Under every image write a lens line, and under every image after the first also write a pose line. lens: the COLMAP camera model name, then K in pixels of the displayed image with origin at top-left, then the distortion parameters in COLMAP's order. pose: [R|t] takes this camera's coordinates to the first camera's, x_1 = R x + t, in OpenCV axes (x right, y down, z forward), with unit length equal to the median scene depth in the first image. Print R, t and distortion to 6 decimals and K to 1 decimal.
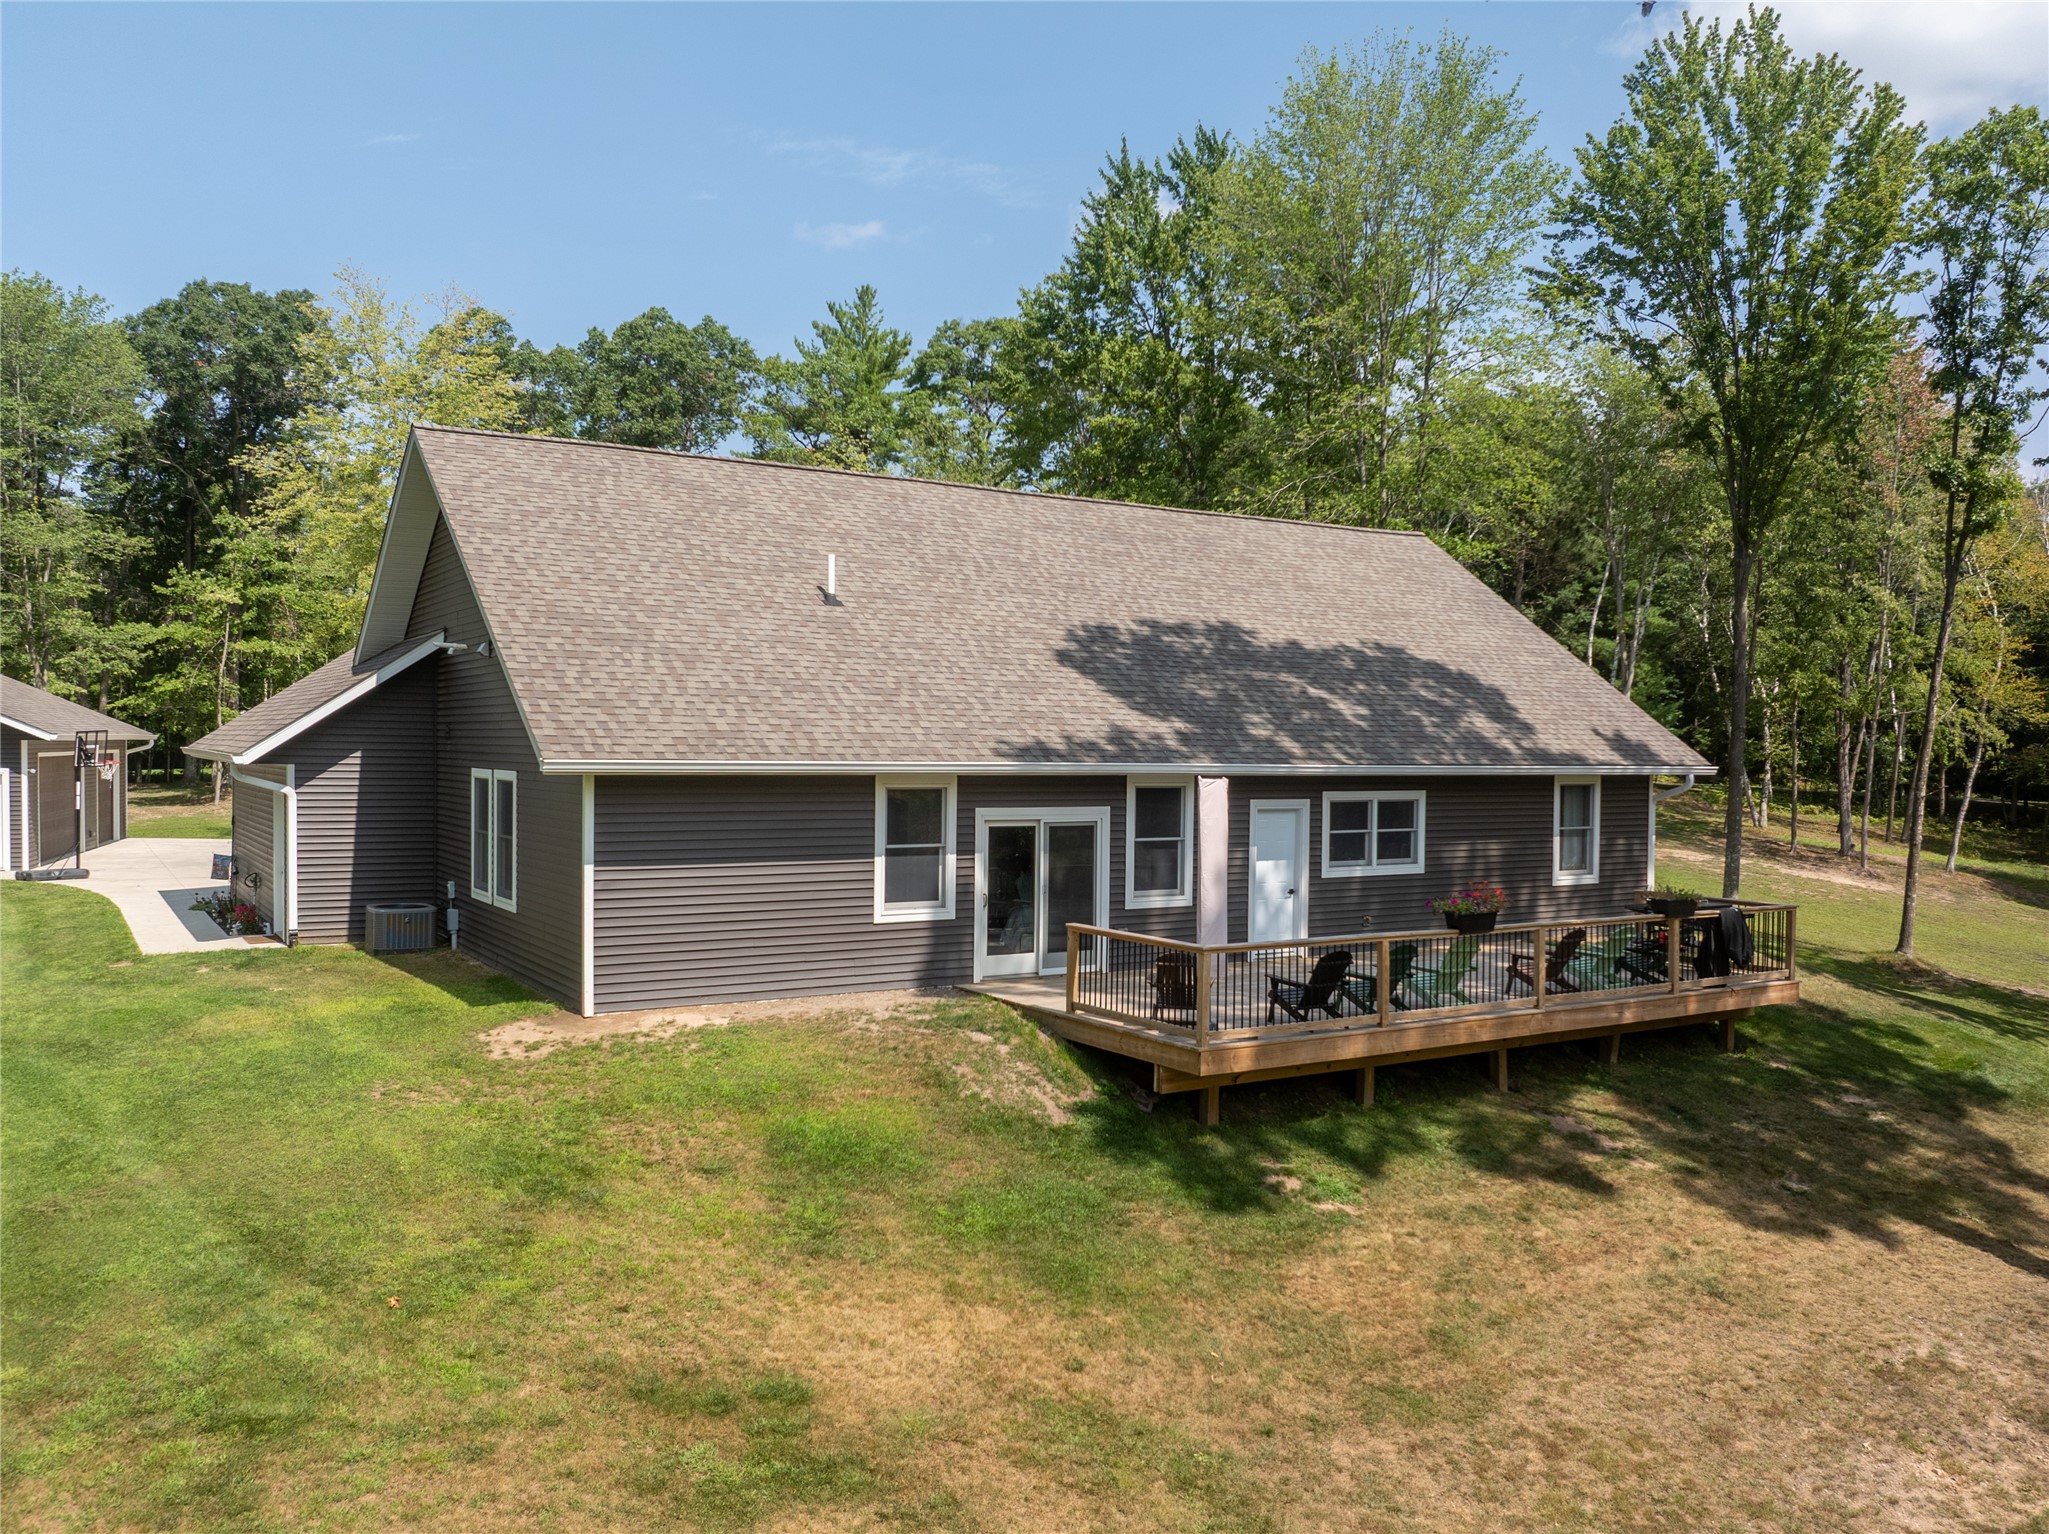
lens RADIAL K [[1586.7, 0, 1021.6], [0, 1586.7, 765.2], [0, 0, 1]] dist [-0.012608, -0.006919]
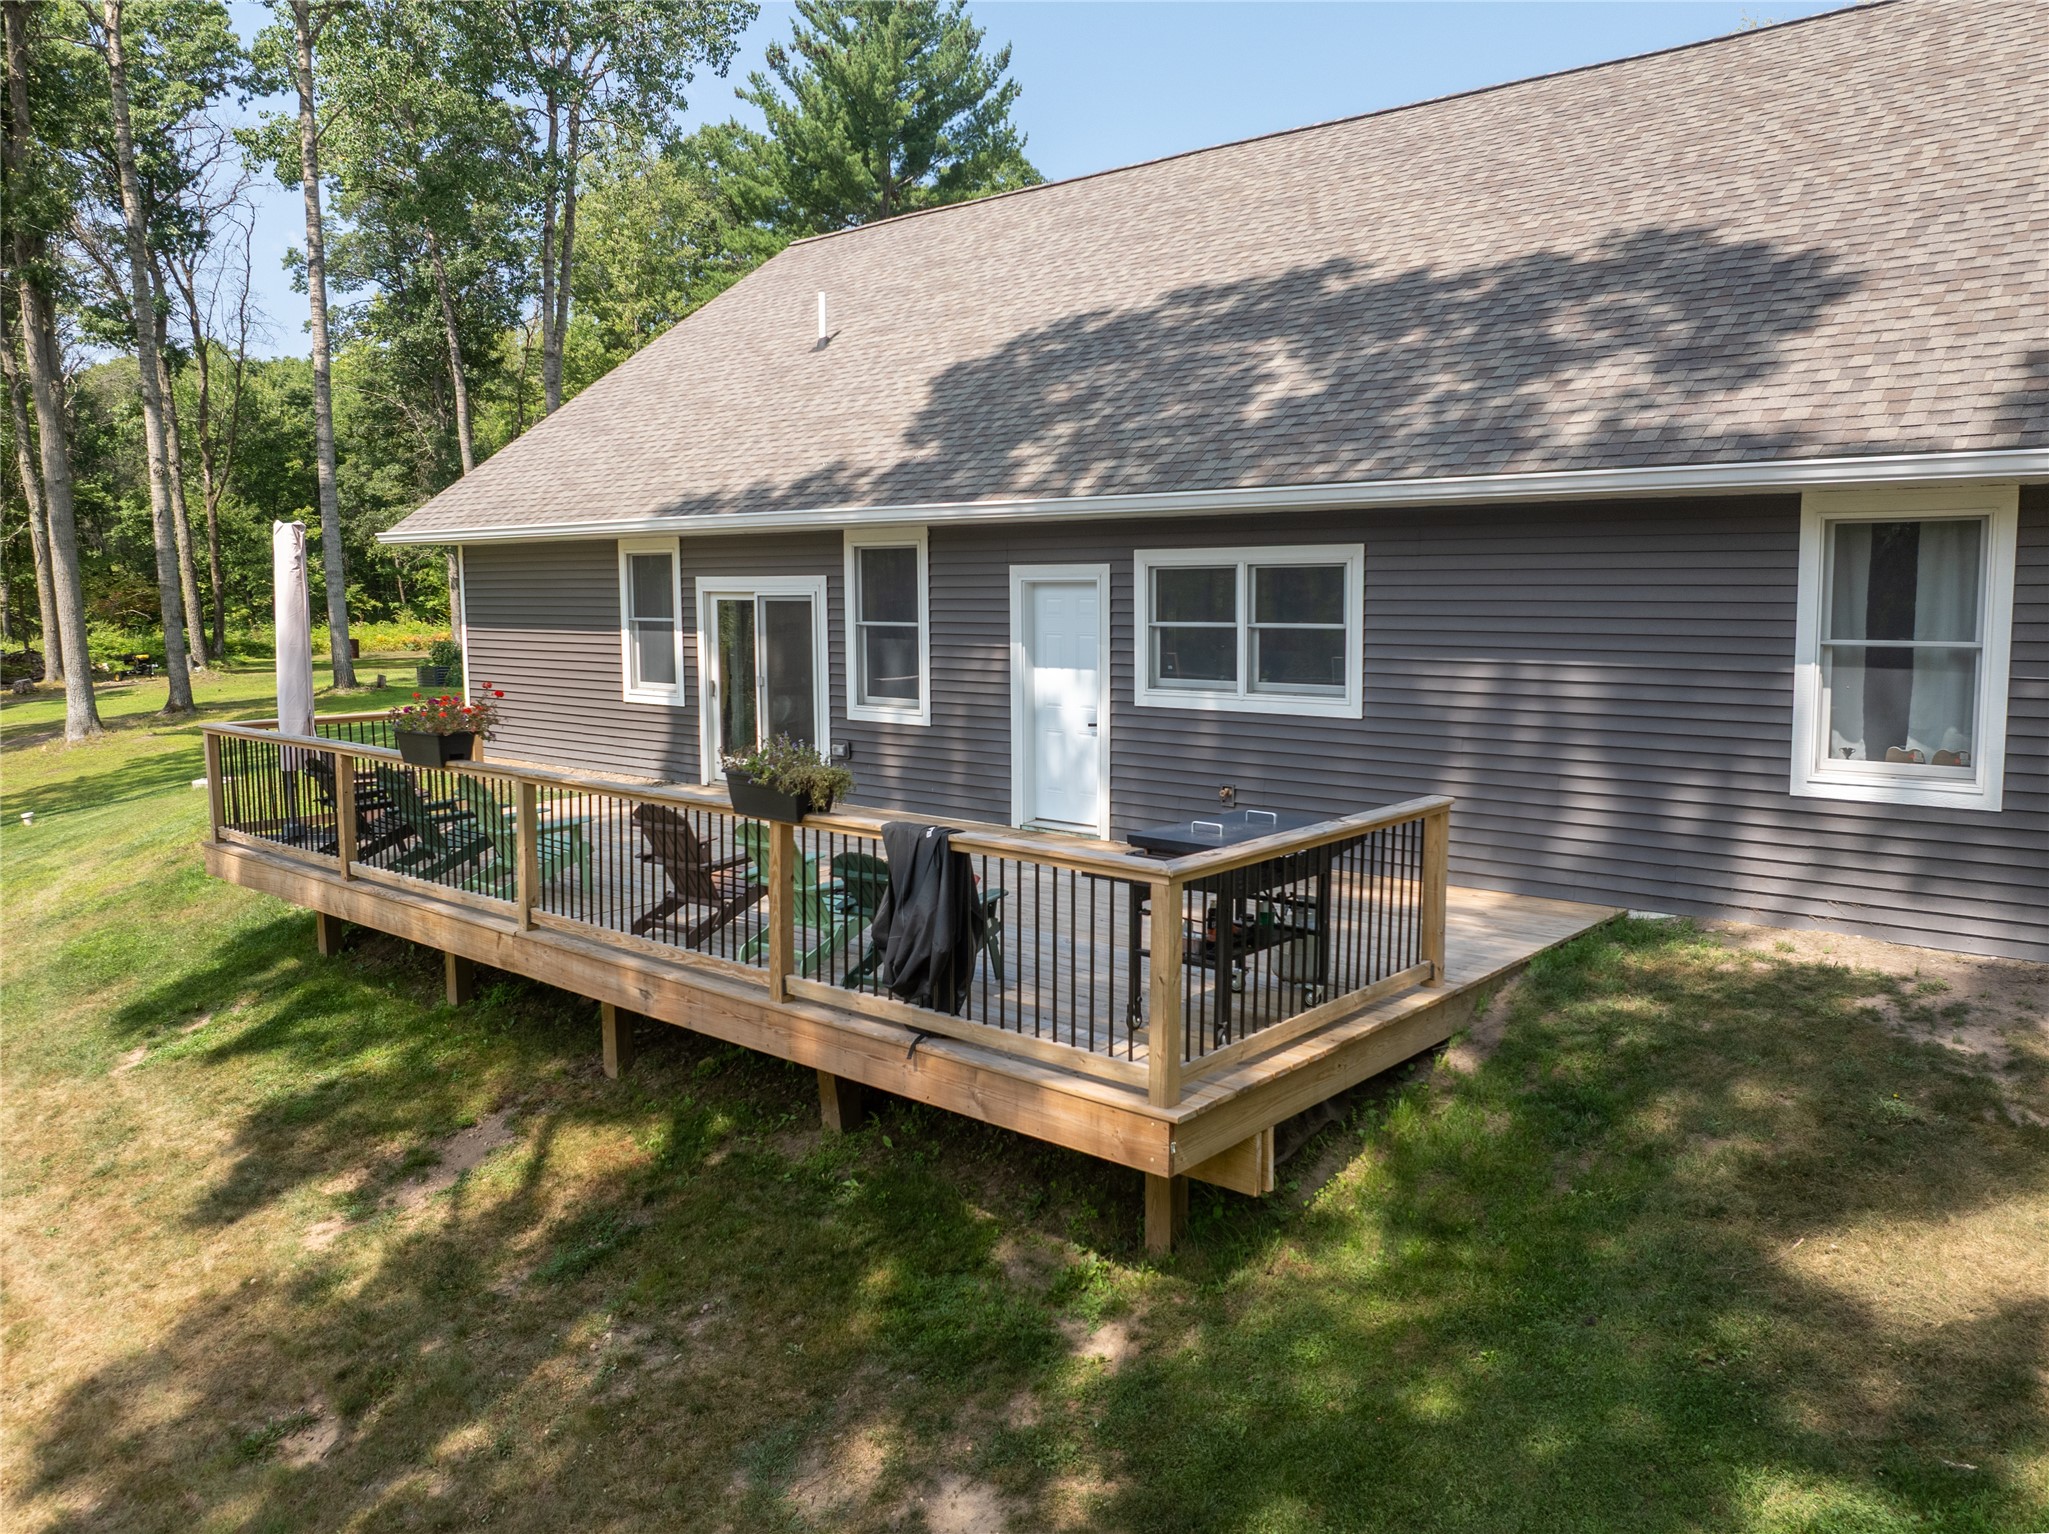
lens RADIAL K [[1476.4, 0, 1025.4], [0, 1476.4, 761.9], [0, 0, 1]] dist [-0.036127, -0.007828]
pose [[0.308882, 0.102191, -0.945595, 0.752059], [-0.002698, 0.994301, 0.106573, 0.040001], [0.951097, -0.030367, 0.307397, 0.902319]]
